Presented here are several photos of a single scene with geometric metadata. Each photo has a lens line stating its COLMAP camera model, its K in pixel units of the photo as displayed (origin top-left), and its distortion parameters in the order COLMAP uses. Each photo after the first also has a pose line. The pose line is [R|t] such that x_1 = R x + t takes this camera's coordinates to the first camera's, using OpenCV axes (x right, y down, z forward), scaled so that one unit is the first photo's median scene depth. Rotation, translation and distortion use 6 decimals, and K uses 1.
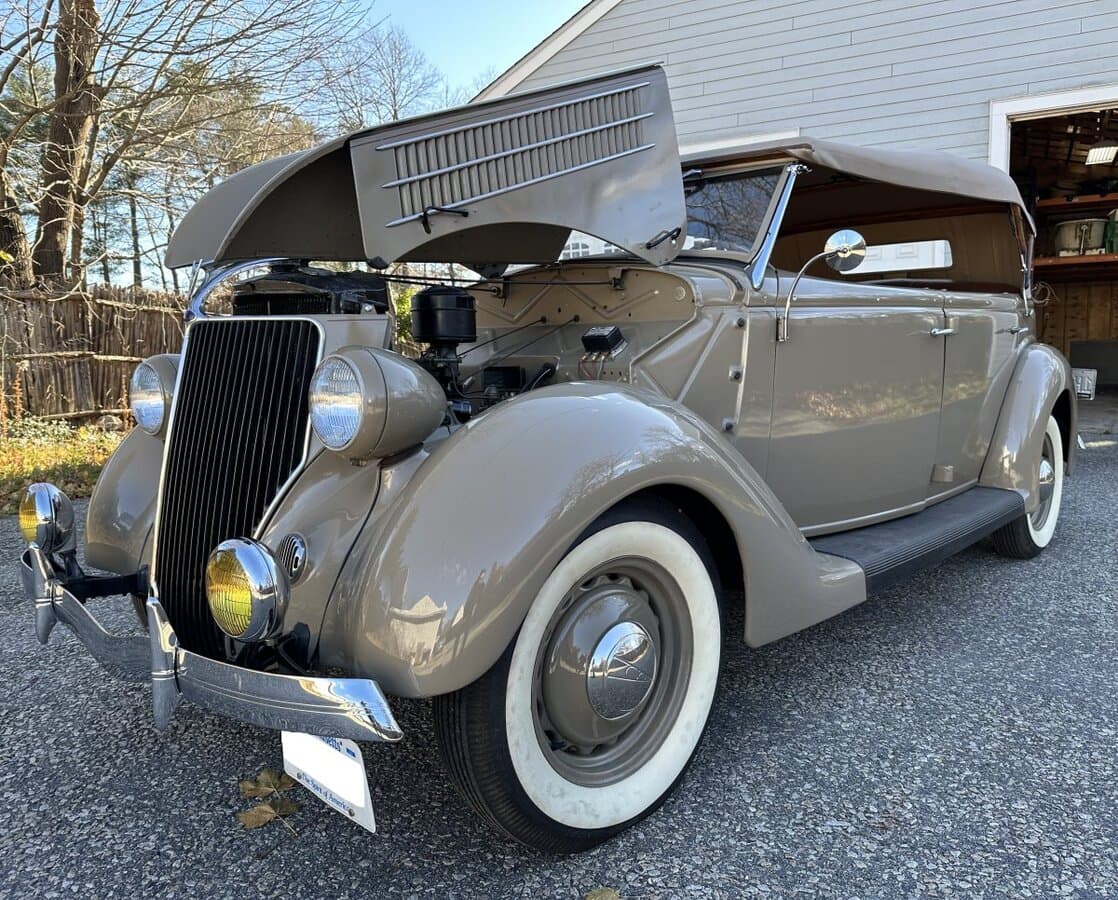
lens RADIAL K [[840.0, 0, 607.3], [0, 840.0, 454.9], [0, 0, 1]] dist [-0.004404, -0.003613]
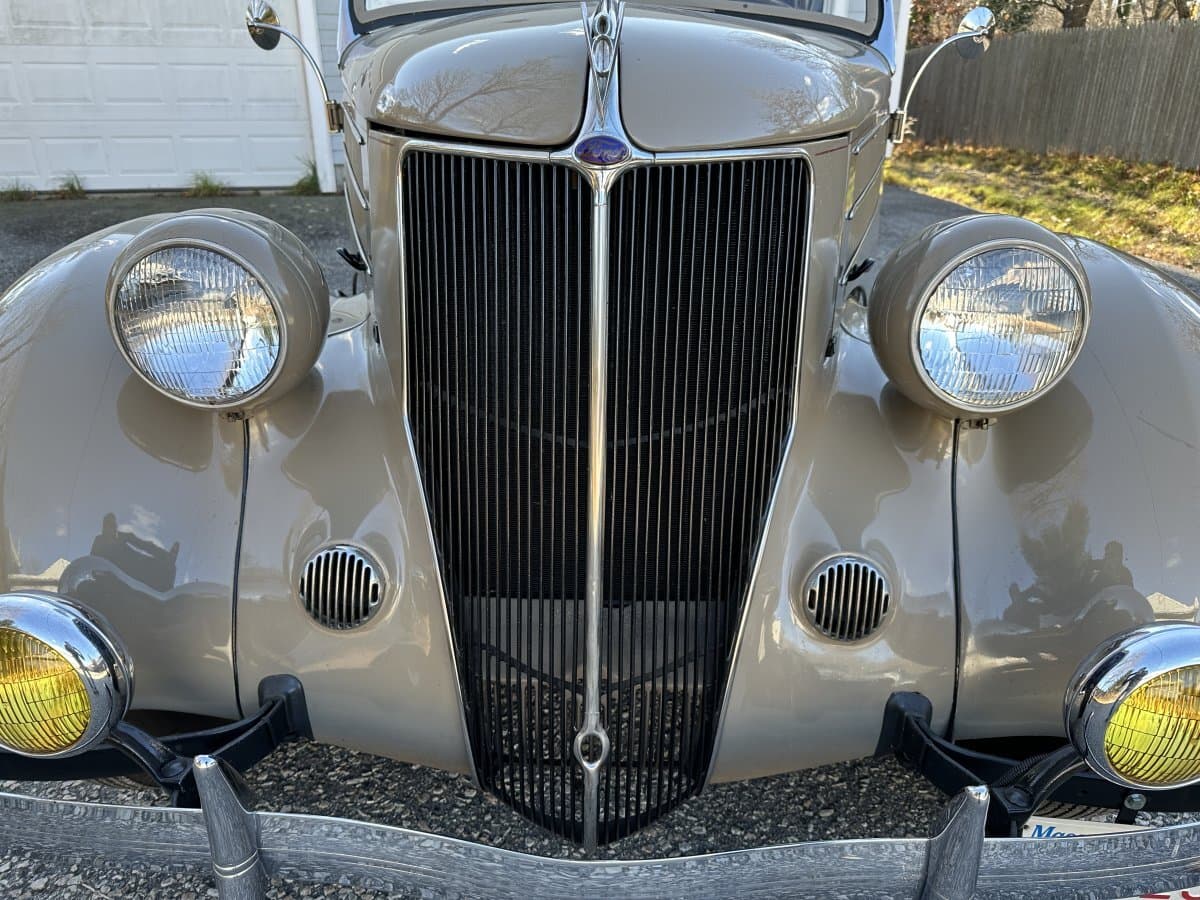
lens RADIAL K [[852.5, 0, 597.7], [0, 852.5, 453.7], [0, 0, 1]] dist [-0.009799, 0.000179]
pose [[0.775012, -0.226313, 0.590032, -0.615751], [0.048411, 0.952193, 0.301636, -0.115345], [-0.630089, -0.205208, 0.748918, 0.509477]]
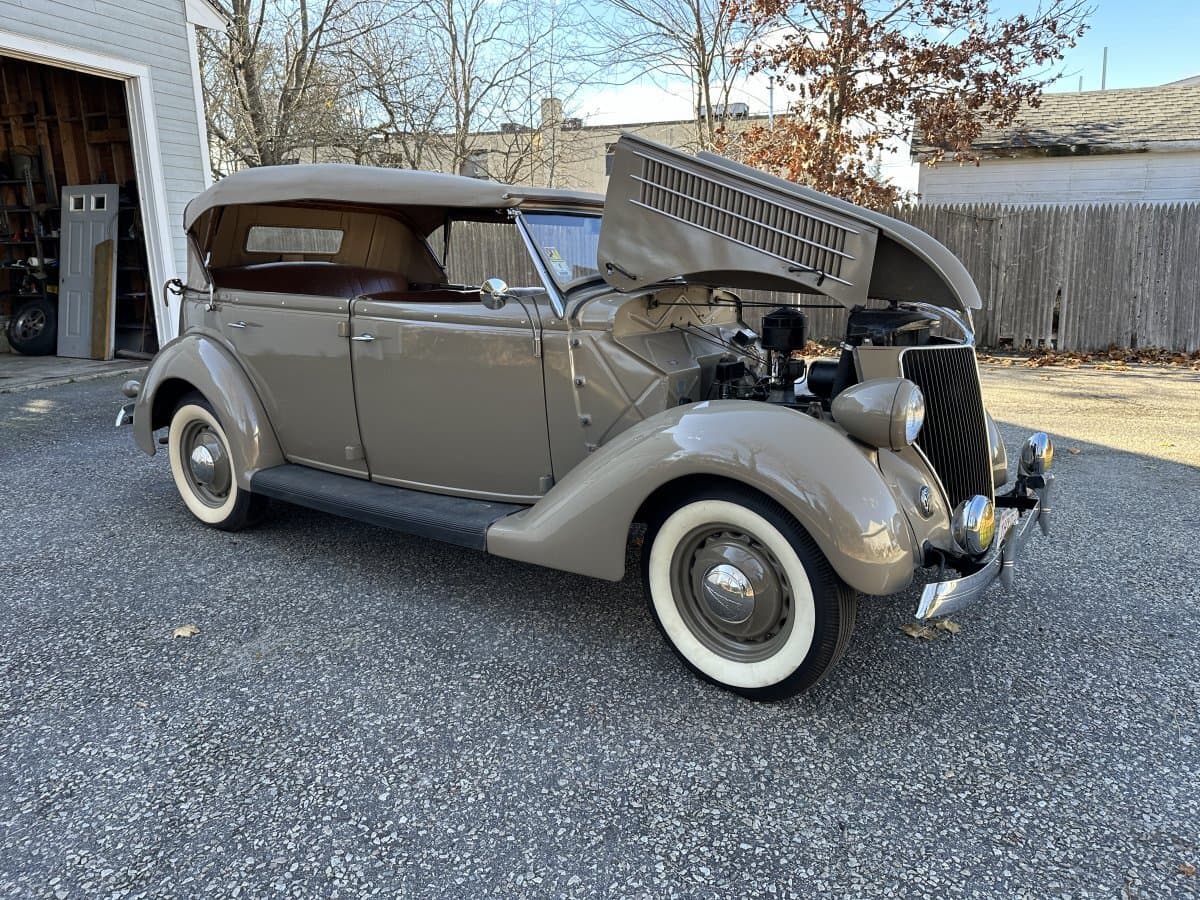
lens RADIAL K [[842.6, 0, 602.8], [0, 842.6, 454.8], [0, 0, 1]] dist [0.026521, -0.029316]
pose [[-0.099412, -0.208385, 0.972981, -1.590318], [0.125158, 0.967441, 0.219986, -0.313040], [-0.987144, 0.143645, -0.070095, 1.435116]]
